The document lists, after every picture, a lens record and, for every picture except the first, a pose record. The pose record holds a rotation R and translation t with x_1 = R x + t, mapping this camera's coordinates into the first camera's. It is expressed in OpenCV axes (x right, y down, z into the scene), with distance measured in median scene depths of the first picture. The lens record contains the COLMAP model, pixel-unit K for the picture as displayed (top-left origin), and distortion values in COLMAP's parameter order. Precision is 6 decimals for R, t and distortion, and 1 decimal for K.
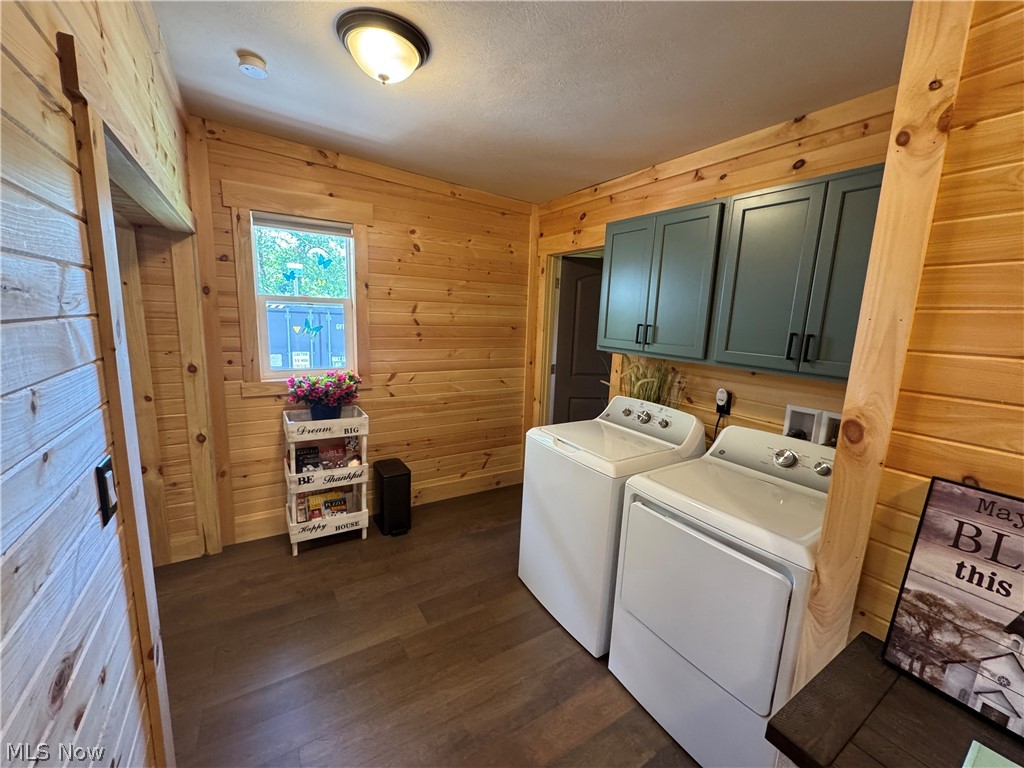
lens RADIAL K [[411.5, 0, 513.2], [0, 411.5, 384.5], [0, 0, 1]] dist [0.000135, -0.000638]
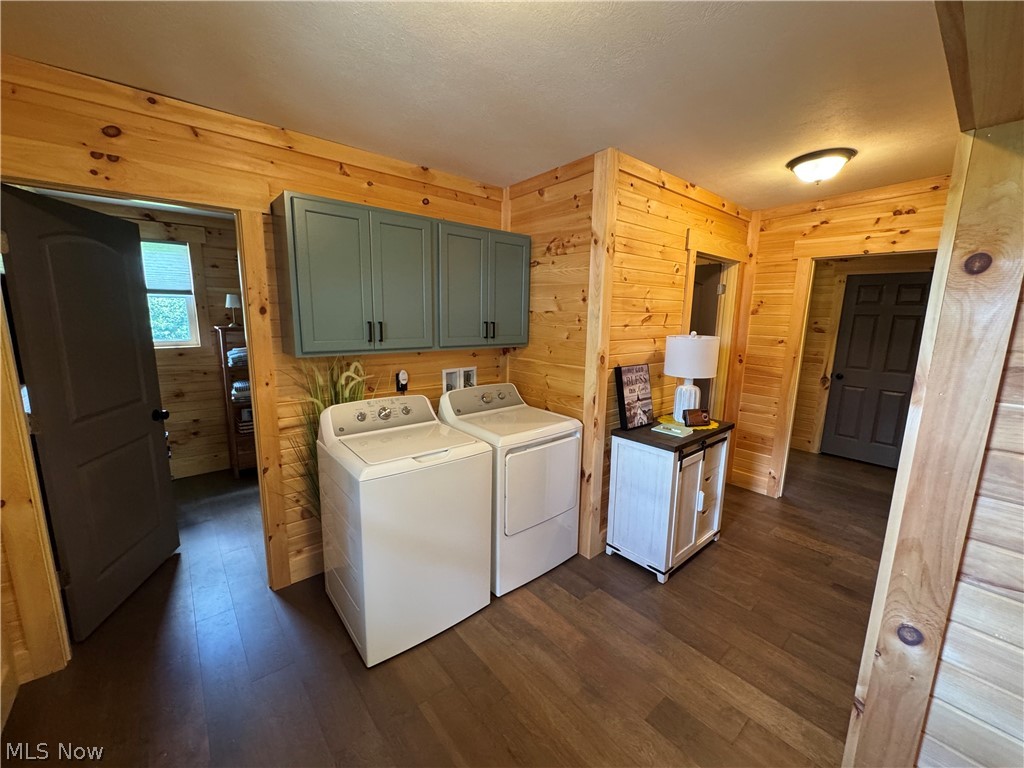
lens RADIAL K [[411.5, 0, 514.8], [0, 411.5, 382.9], [0, 0, 1]] dist [0.000135, -0.000638]
pose [[-0.150734, -0.209640, 0.966090, -0.859532], [0.142792, 0.962391, 0.231116, -0.224394], [-0.978207, 0.172787, -0.115130, 0.991616]]
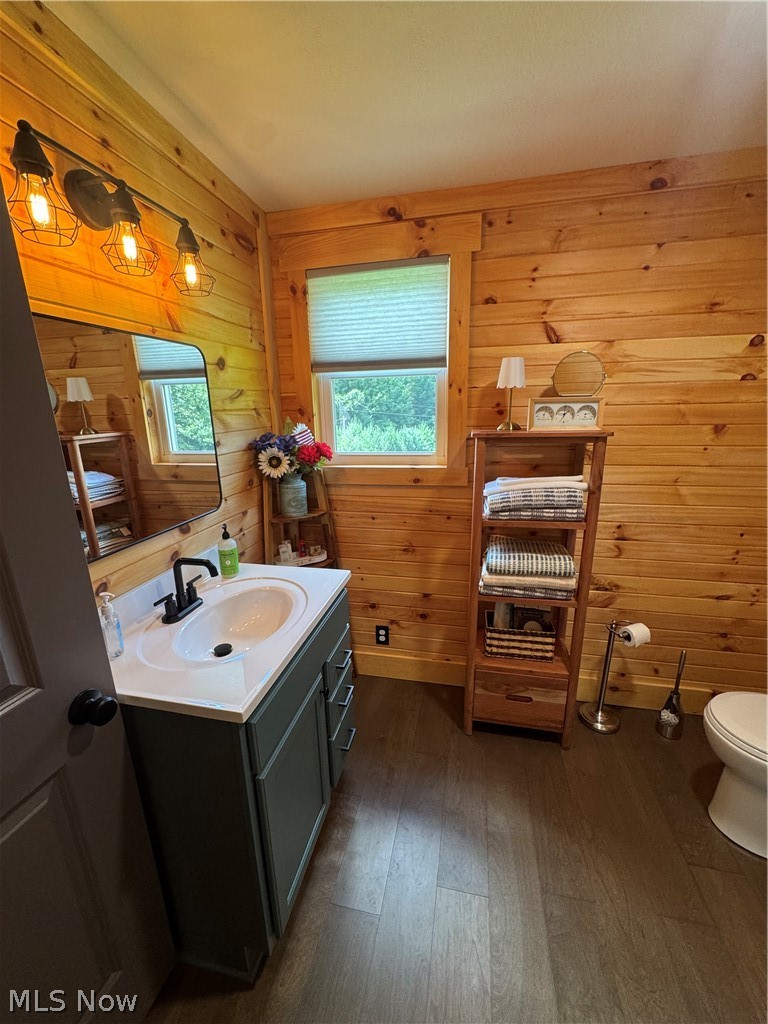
lens RADIAL K [[411.5, 0, 383.1], [0, 411.5, 512.6], [0, 0, 1]] dist [0.000135, -0.000638]
pose [[0.699474, -0.236237, 0.674484, -0.131261], [0.169186, 0.971695, 0.164881, -0.232926], [-0.694343, -0.001217, 0.719643, 1.309683]]
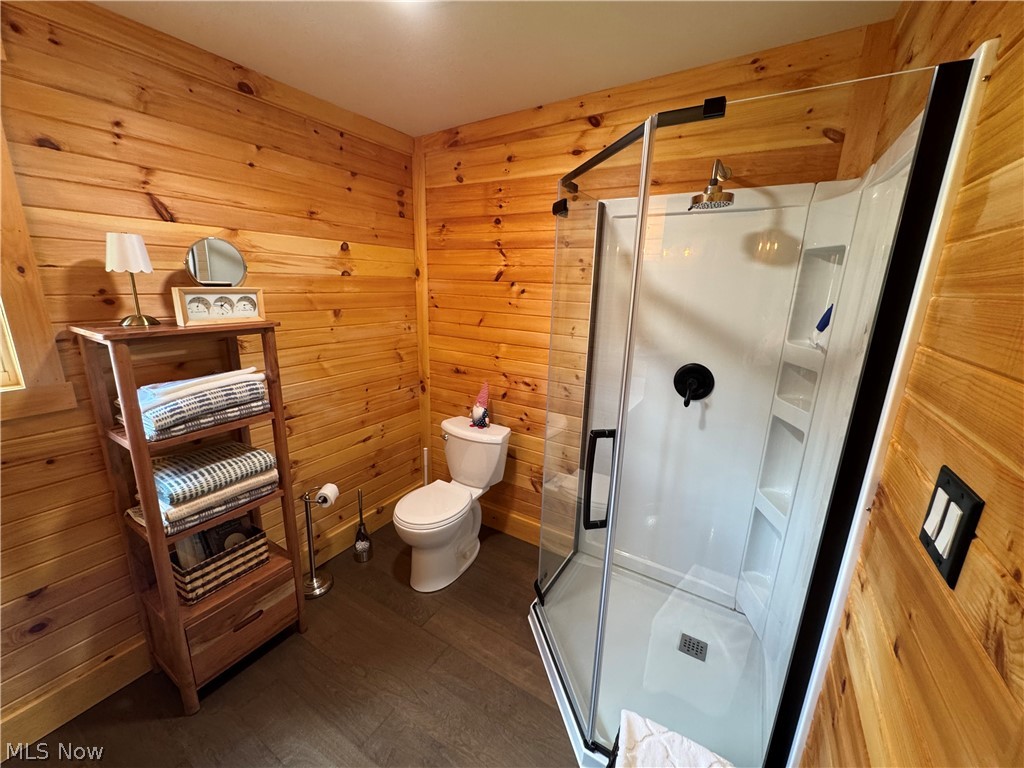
lens RADIAL K [[411.5, 0, 510.0], [0, 411.5, 383.6], [0, 0, 1]] dist [0.000135, -0.000638]
pose [[-0.448439, -0.272196, 0.851359, -0.171362], [0.100971, 0.930977, 0.350836, -0.272903], [-0.888092, 0.243292, -0.390002, 1.418716]]
